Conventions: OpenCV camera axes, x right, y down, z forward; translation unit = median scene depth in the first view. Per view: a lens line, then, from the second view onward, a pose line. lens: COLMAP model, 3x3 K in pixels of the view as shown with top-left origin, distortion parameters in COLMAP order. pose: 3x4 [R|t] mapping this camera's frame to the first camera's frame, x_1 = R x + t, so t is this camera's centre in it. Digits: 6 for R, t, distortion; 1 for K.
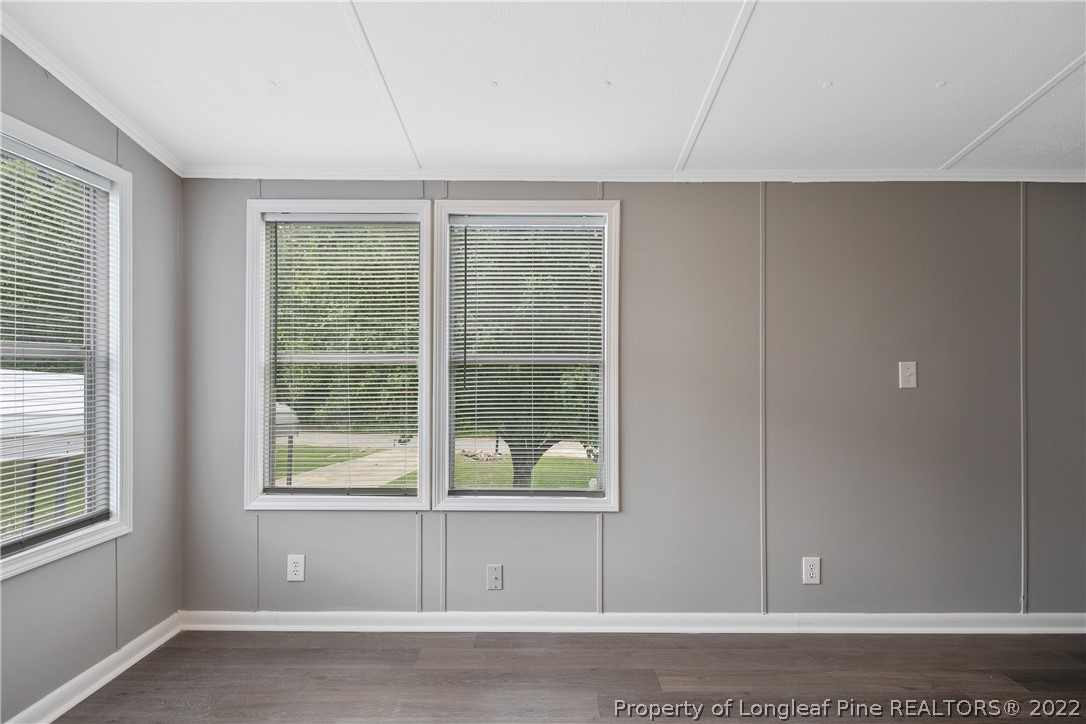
lens RADIAL K [[532.9, 0, 545.7], [0, 532.9, 372.5], [0, 0, 1]] dist [-0.001086, -0.001097]
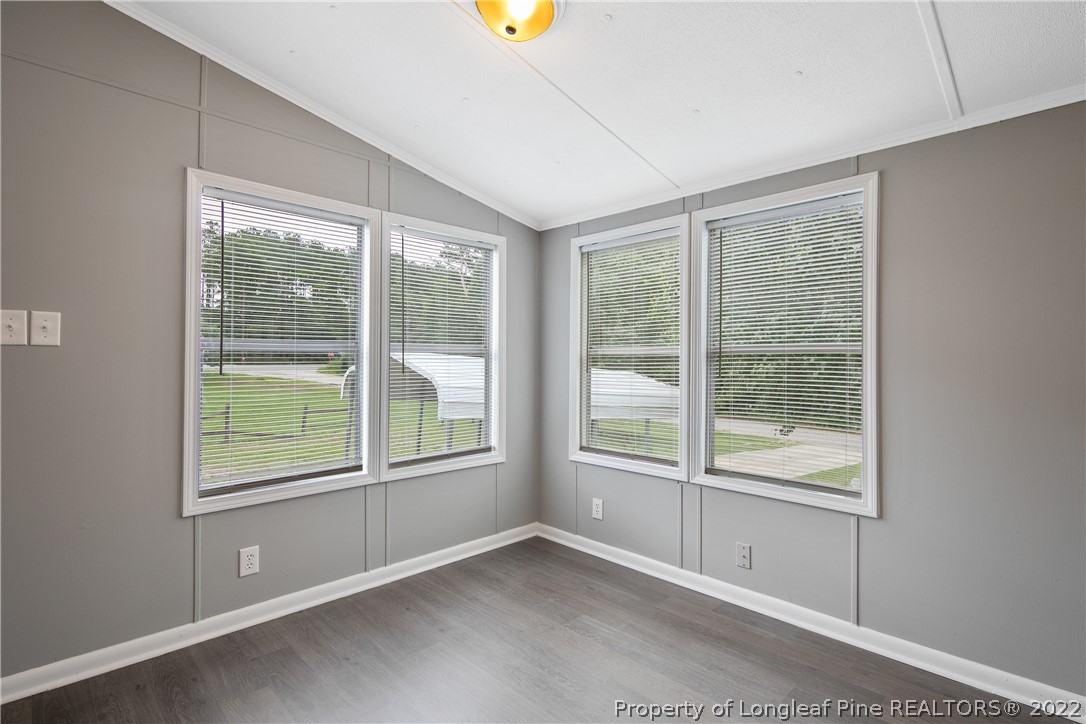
lens RADIAL K [[528.1, 0, 544.8], [0, 528.1, 357.4], [0, 0, 1]] dist [0.000822, -0.000102]
pose [[0.700737, -0.005318, -0.713400, 0.382109], [-0.002867, 0.999943, -0.010271, 0.002129], [0.713414, 0.009243, 0.700682, -0.022272]]
